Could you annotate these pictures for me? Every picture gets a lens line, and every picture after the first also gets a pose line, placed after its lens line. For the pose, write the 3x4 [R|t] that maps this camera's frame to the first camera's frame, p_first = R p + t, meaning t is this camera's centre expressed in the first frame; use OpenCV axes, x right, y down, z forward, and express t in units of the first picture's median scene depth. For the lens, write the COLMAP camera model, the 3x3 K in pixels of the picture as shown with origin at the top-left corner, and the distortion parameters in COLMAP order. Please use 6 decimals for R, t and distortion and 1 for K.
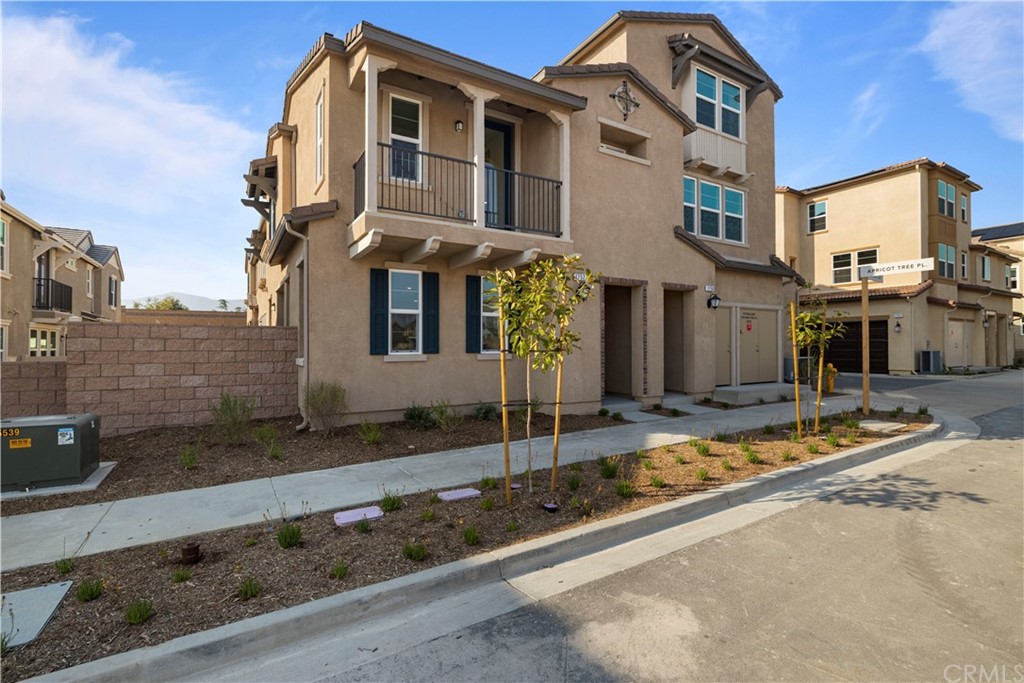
lens RADIAL K [[466.5, 0, 514.3], [0, 466.5, 339.3], [0, 0, 1]] dist [-0.003272, -0.000162]
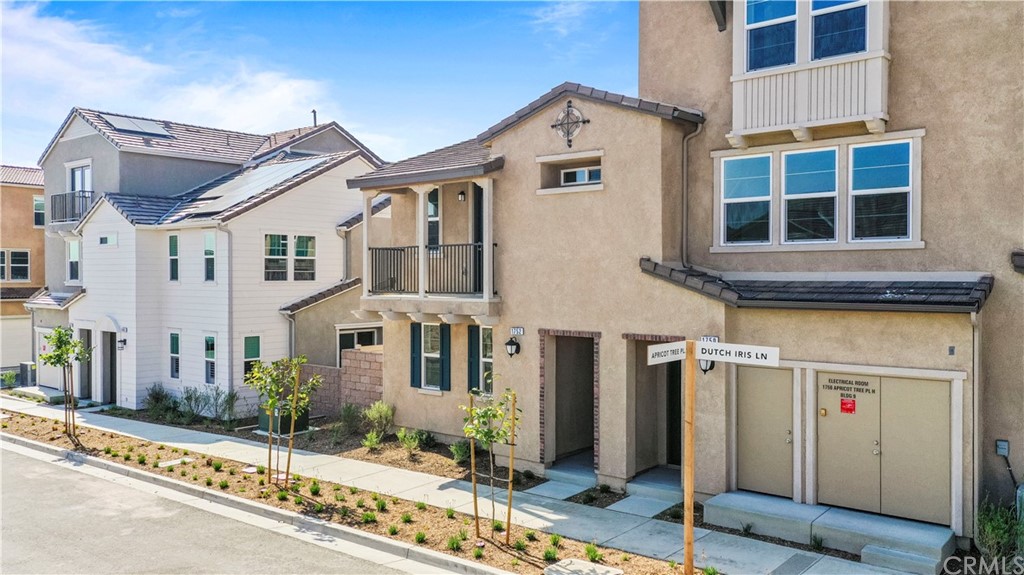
lens RADIAL K [[803.6, 0, 513.1], [0, 803.6, 287.9], [0, 0, 1]] dist [0.015351, 0.002431]
pose [[0.331733, 0.013808, -0.943272, 1.626062], [0.010490, 0.999777, 0.018325, -0.240282], [0.943315, -0.015974, 0.331514, 0.408876]]
